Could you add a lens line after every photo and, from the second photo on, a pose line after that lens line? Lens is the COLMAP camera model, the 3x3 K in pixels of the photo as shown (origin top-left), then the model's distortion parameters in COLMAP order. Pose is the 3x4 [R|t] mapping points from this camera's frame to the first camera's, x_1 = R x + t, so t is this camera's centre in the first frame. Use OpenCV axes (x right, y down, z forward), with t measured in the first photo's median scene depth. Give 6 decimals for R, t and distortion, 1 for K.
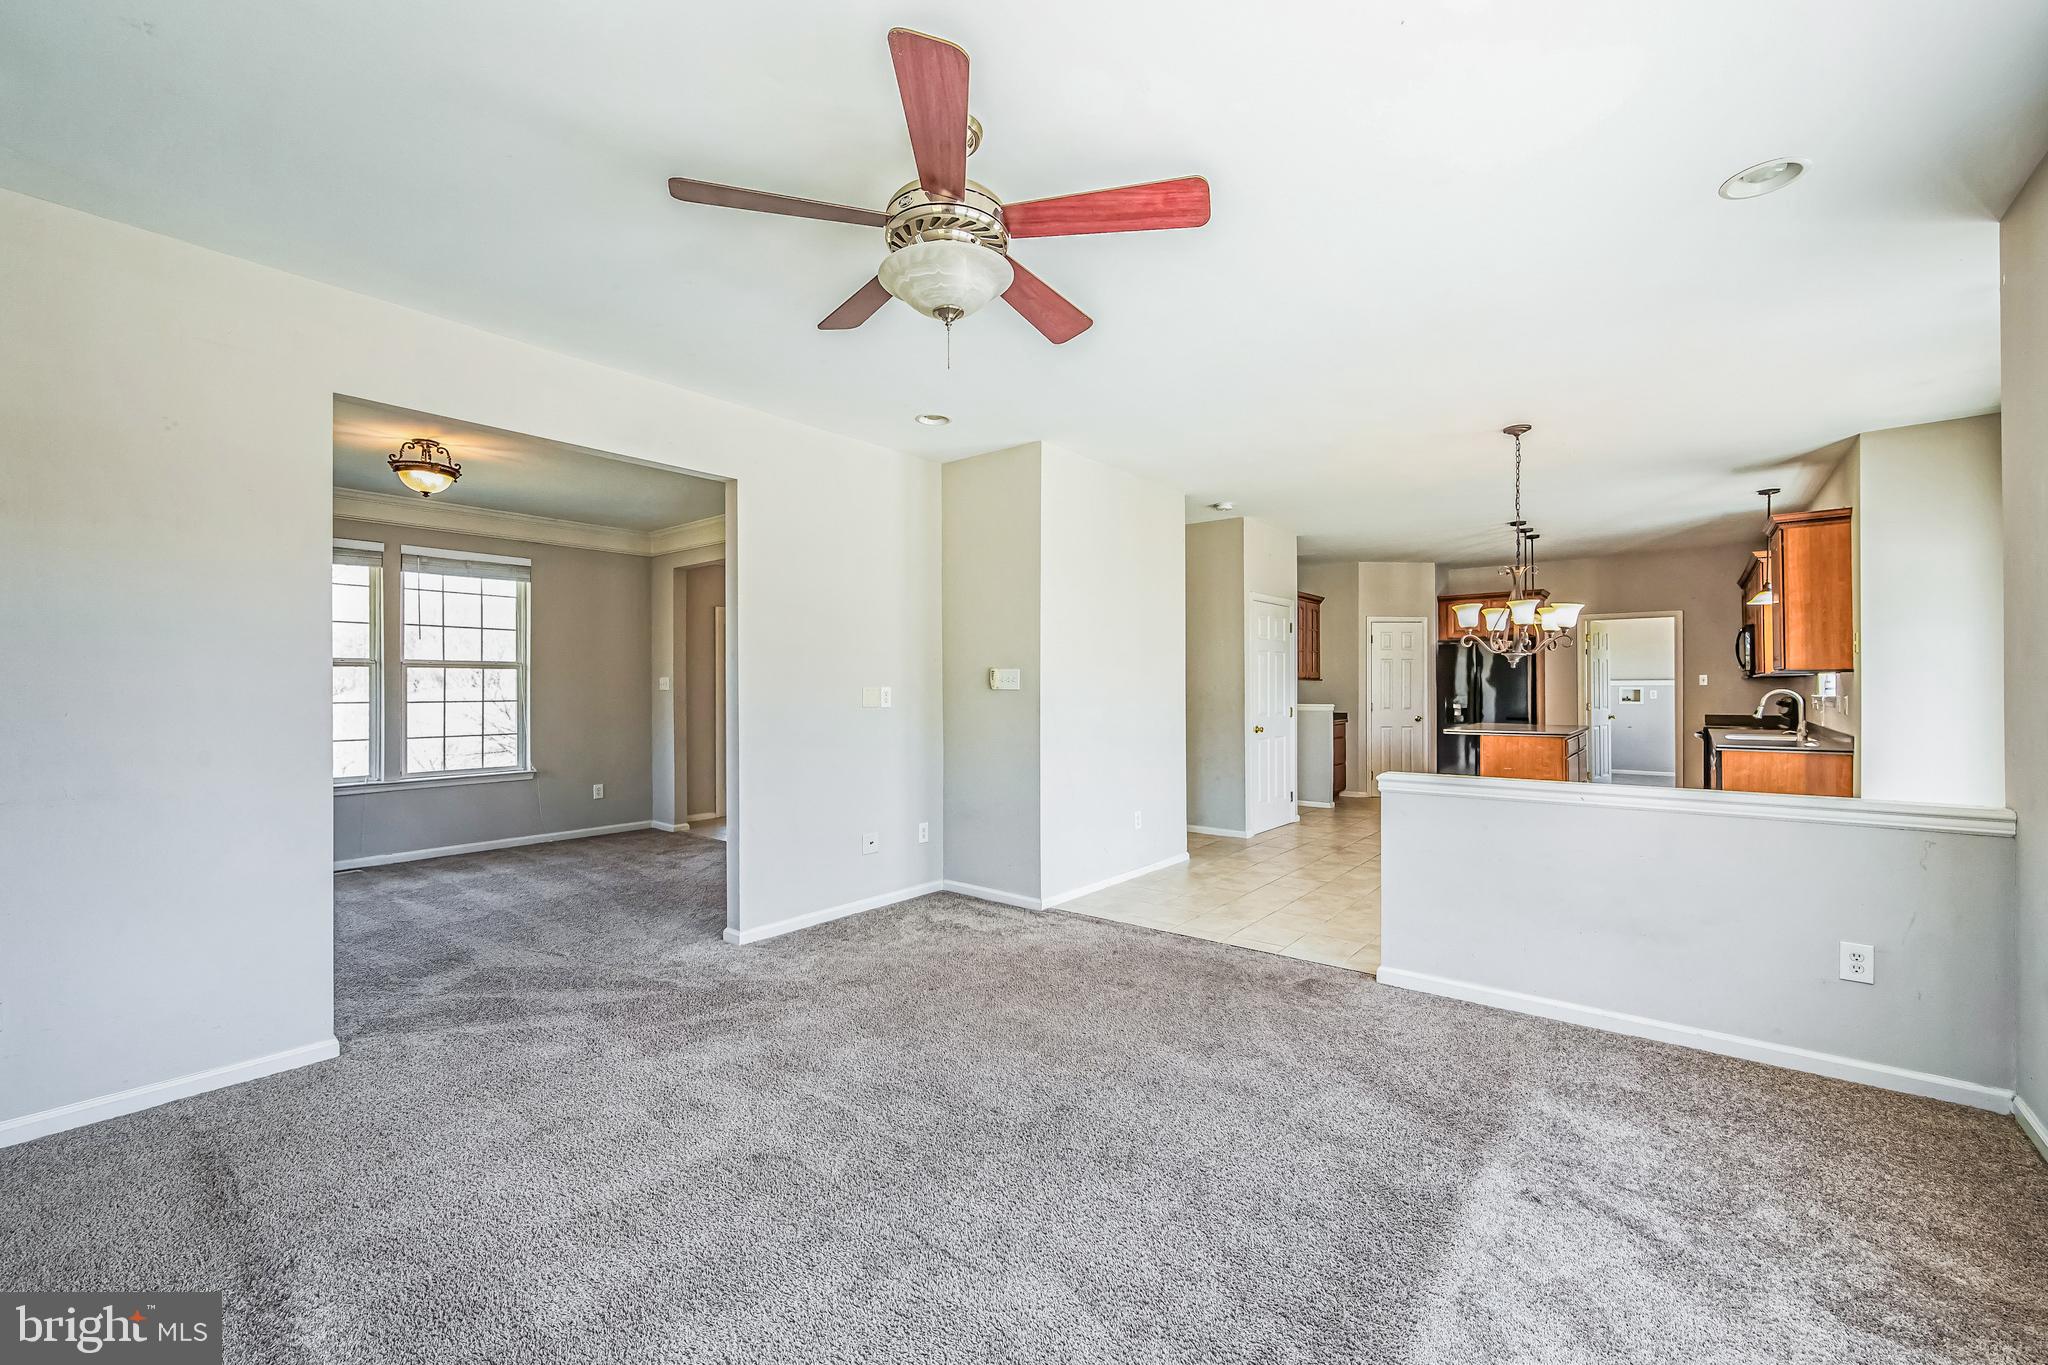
lens RADIAL K [[824.7, 0, 1029.1], [0, 824.7, 690.5], [0, 0, 1]] dist [-0.004202, -0.000084]
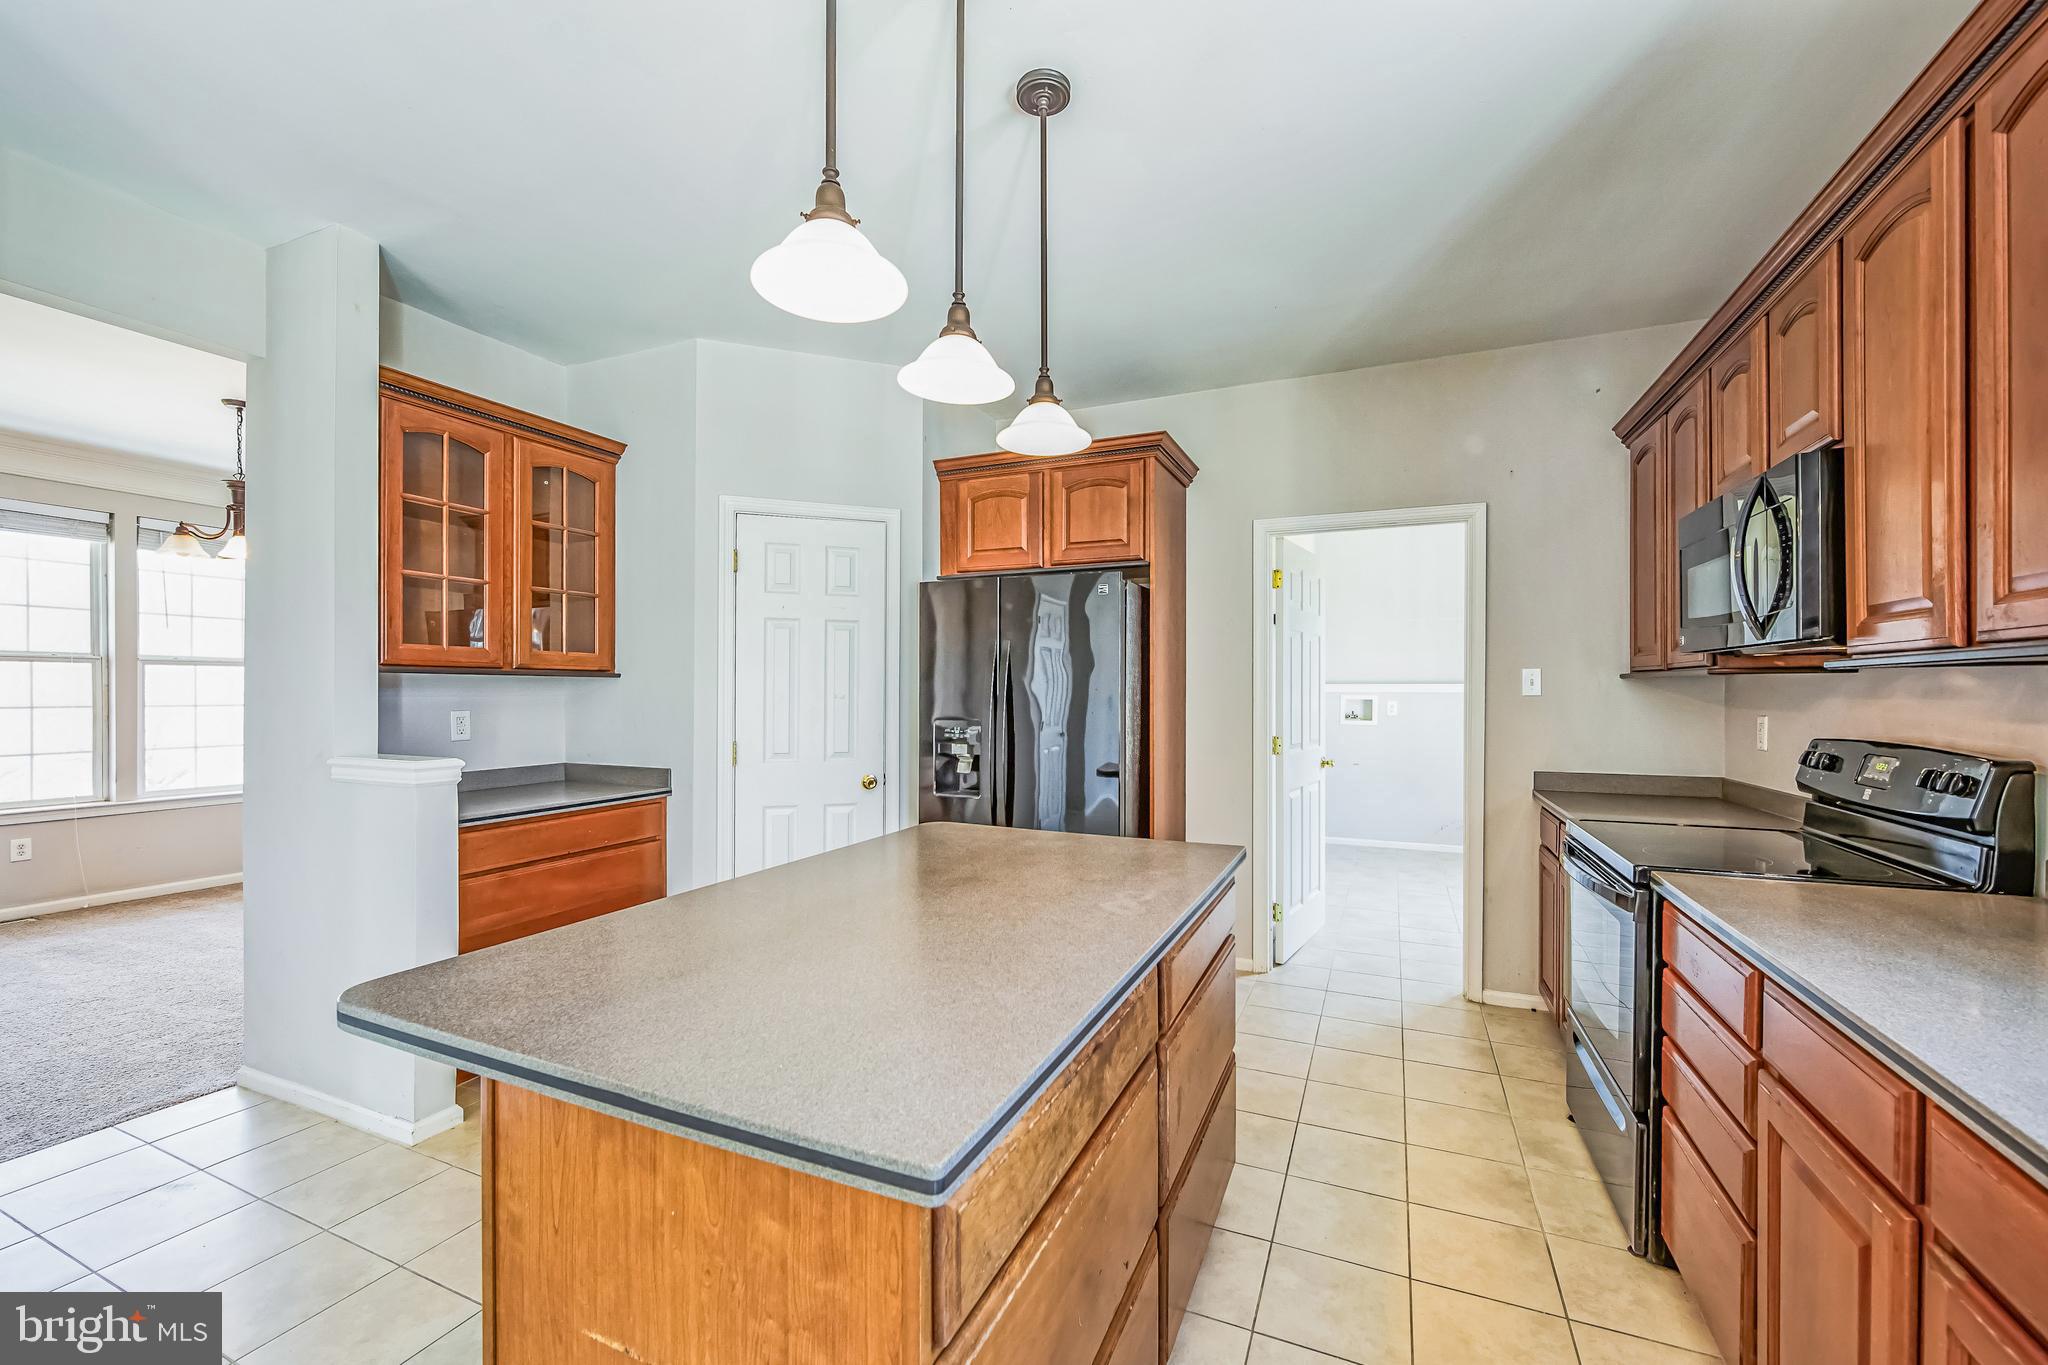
lens RADIAL K [[824.7, 0, 1028.6], [0, 824.7, 699.4], [0, 0, 1]] dist [-0.004202, -0.000084]
pose [[0.966034, 0.001908, 0.258408, 0.489001], [-0.004167, 0.999958, 0.008196, -0.006906], [-0.258382, -0.008994, 0.966001, 0.684597]]
